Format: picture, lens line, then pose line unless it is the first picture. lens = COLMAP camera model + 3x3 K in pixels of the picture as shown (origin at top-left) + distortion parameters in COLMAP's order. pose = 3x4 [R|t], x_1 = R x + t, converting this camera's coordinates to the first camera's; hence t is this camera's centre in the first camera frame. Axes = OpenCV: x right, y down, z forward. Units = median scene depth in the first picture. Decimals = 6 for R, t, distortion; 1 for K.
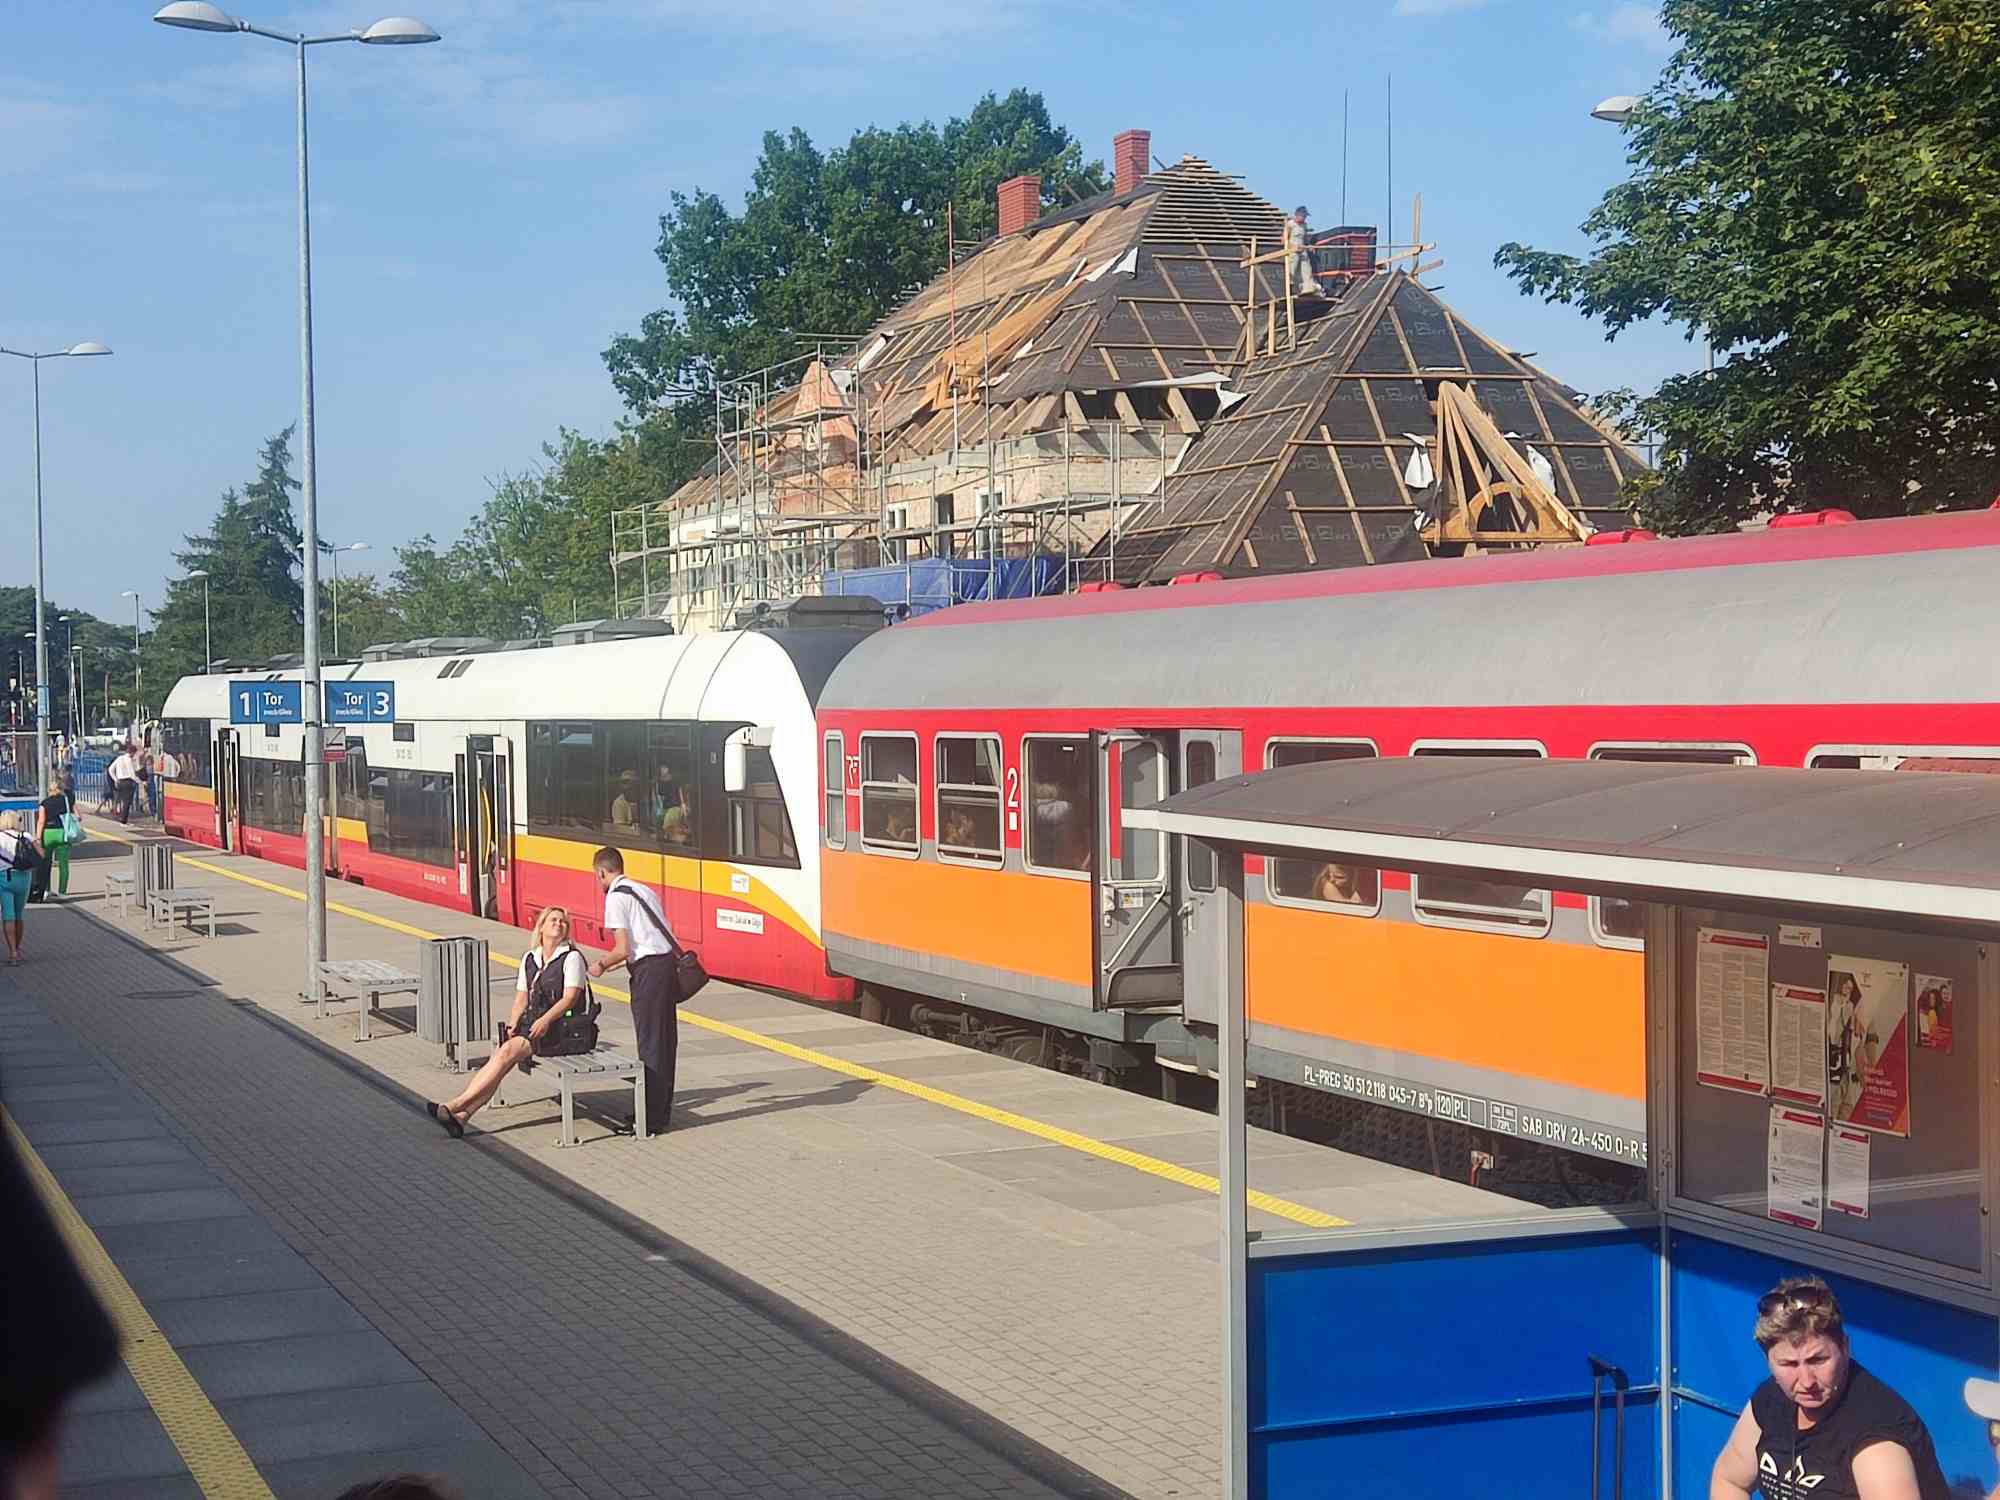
lens RADIAL K [[2965.5, 0, 1000.0], [0, 2965.5, 750.0], [0, 0, 1]] dist [0.112614, -0.006504]
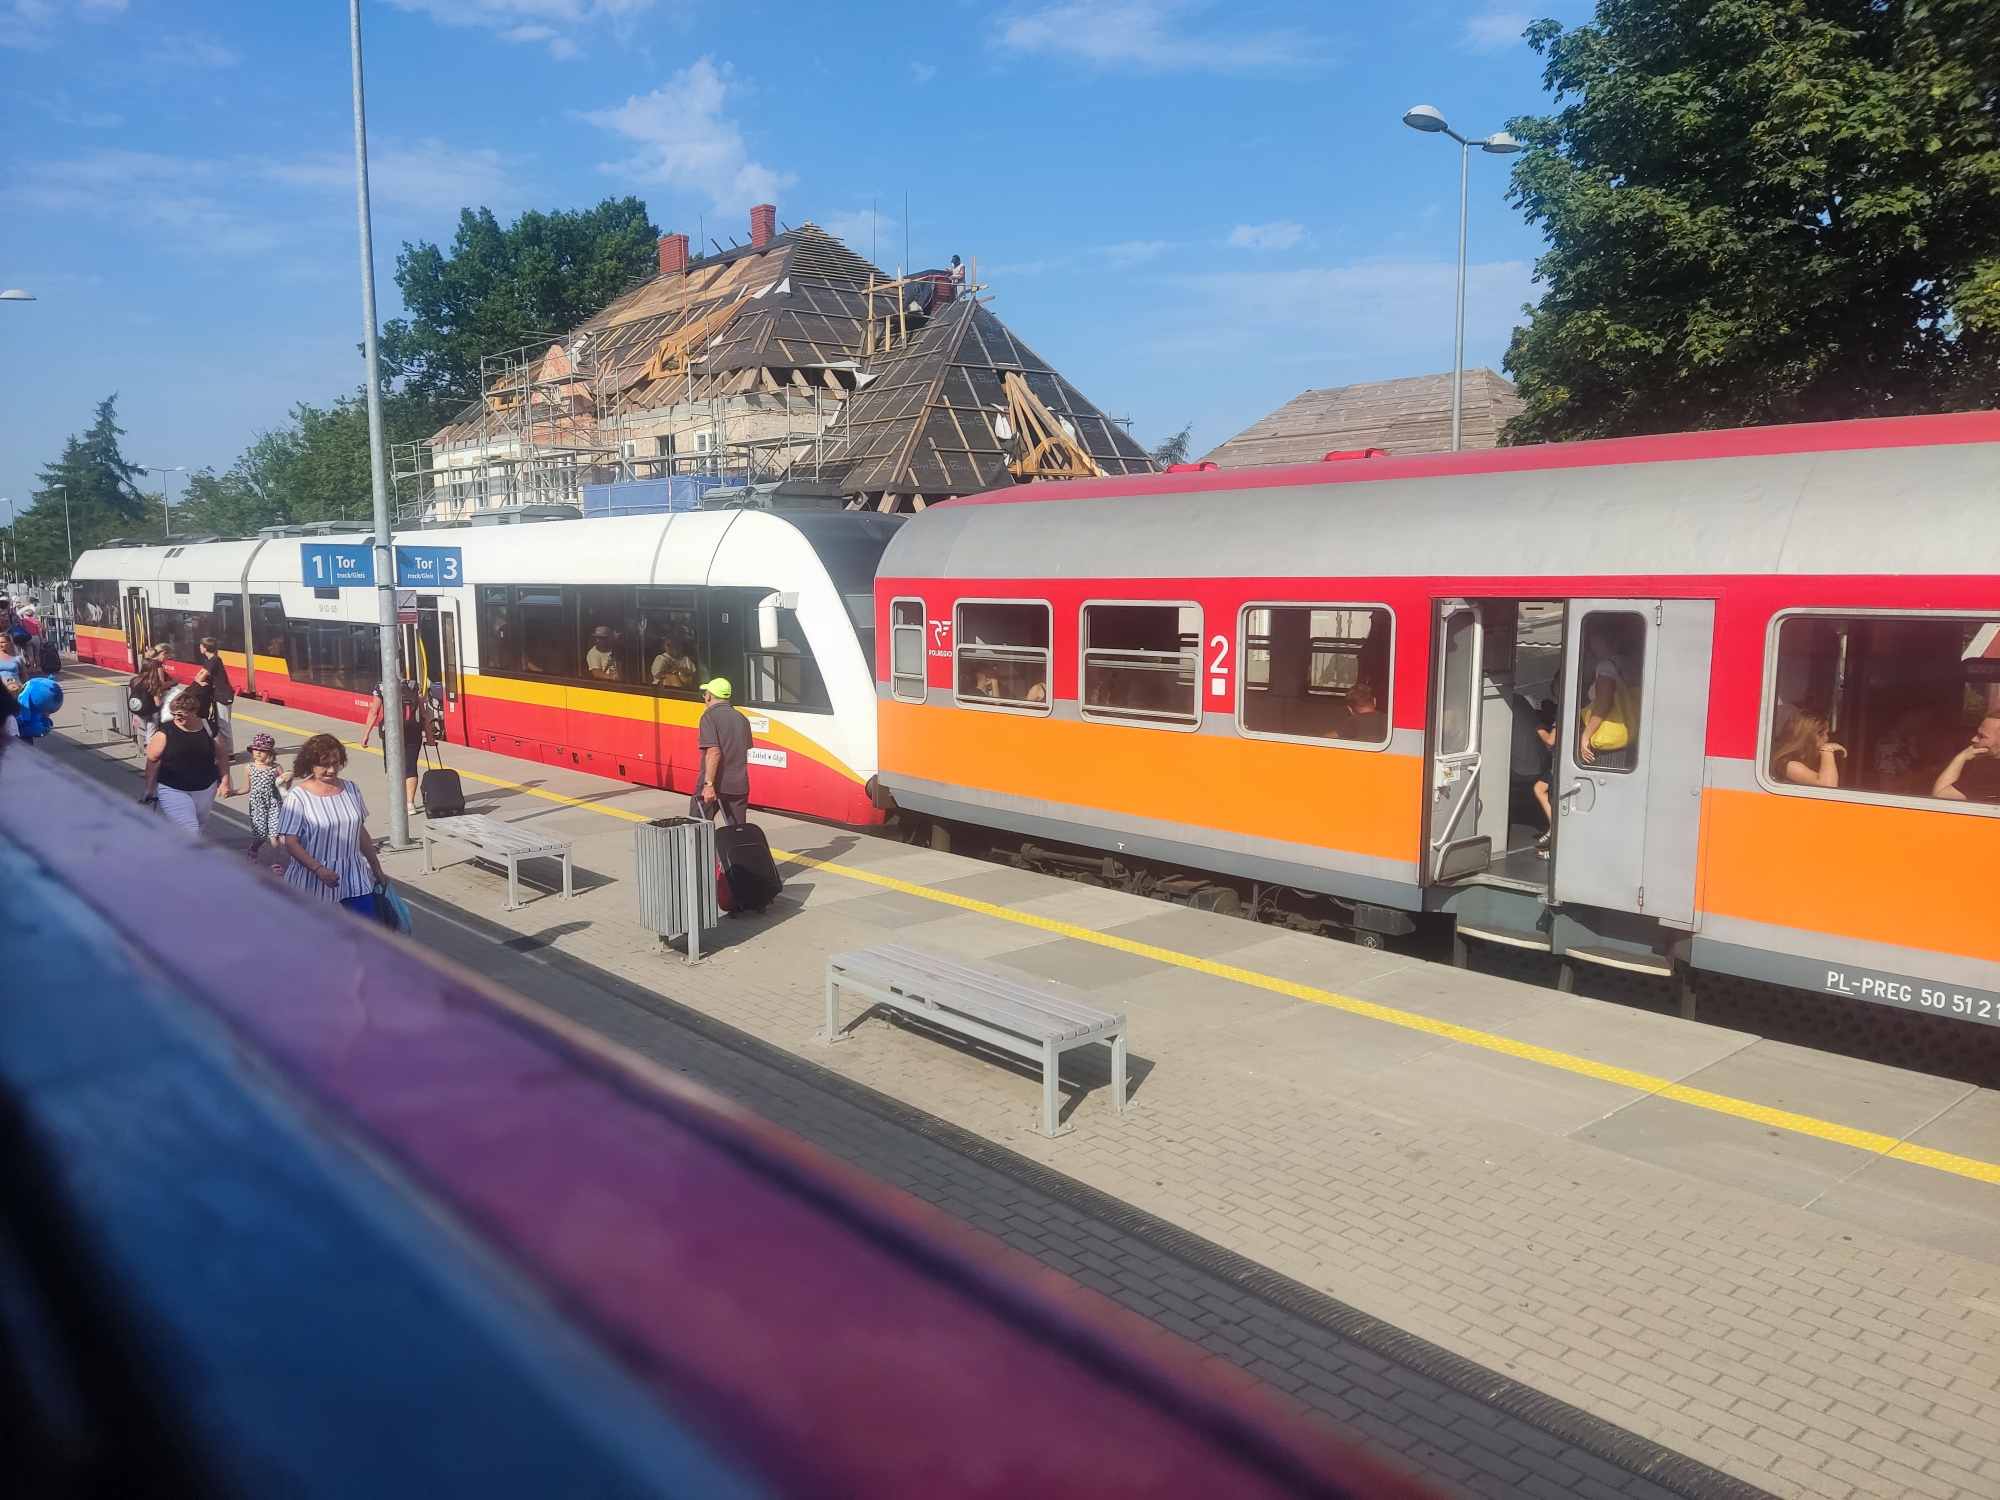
lens RADIAL K [[1454.2, 0, 992.2], [0, 1454.2, 751.6], [0, 0, 1]] dist [0.109241, -0.160028]
pose [[0.951520, -0.030591, 0.306063, -0.100302], [-0.001122, 0.994691, 0.102905, -0.002645], [-0.307586, -0.098260, 0.946433, 0.235083]]
